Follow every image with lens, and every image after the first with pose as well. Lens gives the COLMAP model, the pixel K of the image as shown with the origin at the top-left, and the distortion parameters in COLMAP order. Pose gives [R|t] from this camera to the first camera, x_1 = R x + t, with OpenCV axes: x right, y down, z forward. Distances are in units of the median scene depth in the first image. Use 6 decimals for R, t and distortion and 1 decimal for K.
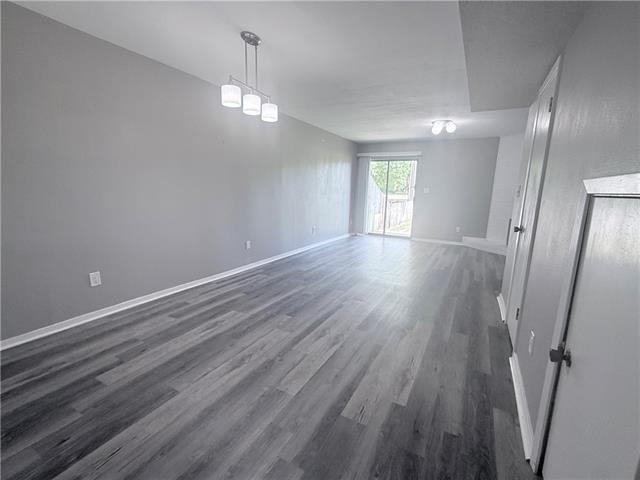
lens RADIAL K [[291.6, 0, 314.6], [0, 291.6, 239.0], [0, 0, 1]] dist [-0.000879, 0.000702]
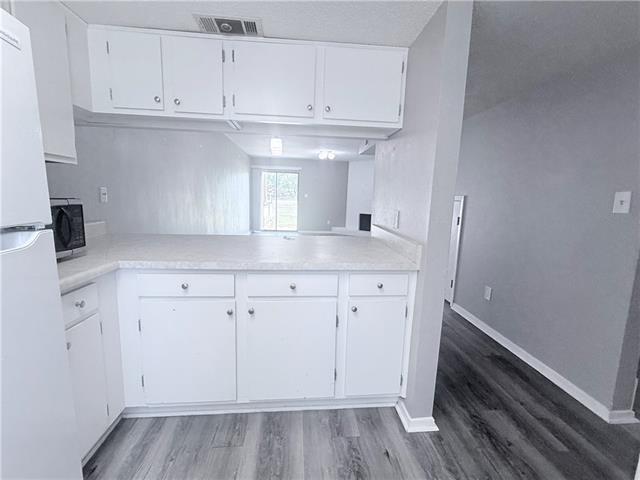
lens RADIAL K [[291.6, 0, 321.0], [0, 291.6, 238.0], [0, 0, 1]] dist [-0.000879, 0.000702]
pose [[0.831148, -0.078973, 0.550415, -0.725876], [0.087796, 0.996085, 0.010342, 0.054465], [-0.549077, 0.039729, 0.834827, -0.388626]]
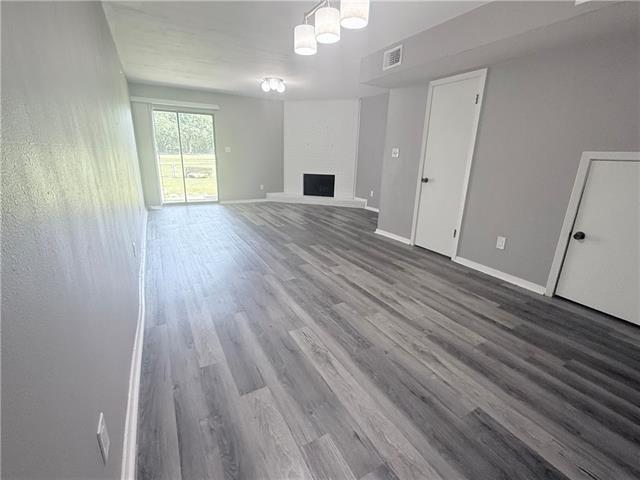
lens RADIAL K [[291.6, 0, 318.4], [0, 291.6, 242.8], [0, 0, 1]] dist [-0.000879, 0.000702]
pose [[0.536511, -0.260088, 0.802814, -0.665425], [0.133413, 0.965499, 0.223634, -0.100388], [-0.833281, -0.012877, 0.552700, 0.485020]]
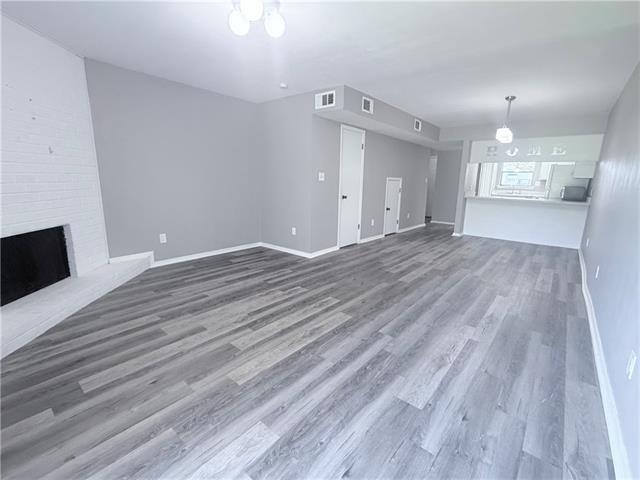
lens RADIAL K [[291.6, 0, 321.4], [0, 291.6, 239.6], [0, 0, 1]] dist [-0.000879, 0.000702]
pose [[-0.979682, -0.088354, 0.180049, 0.363512], [-0.014967, 0.927438, 0.373677, -0.387290], [-0.200000, 0.363390, -0.909916, 2.260700]]
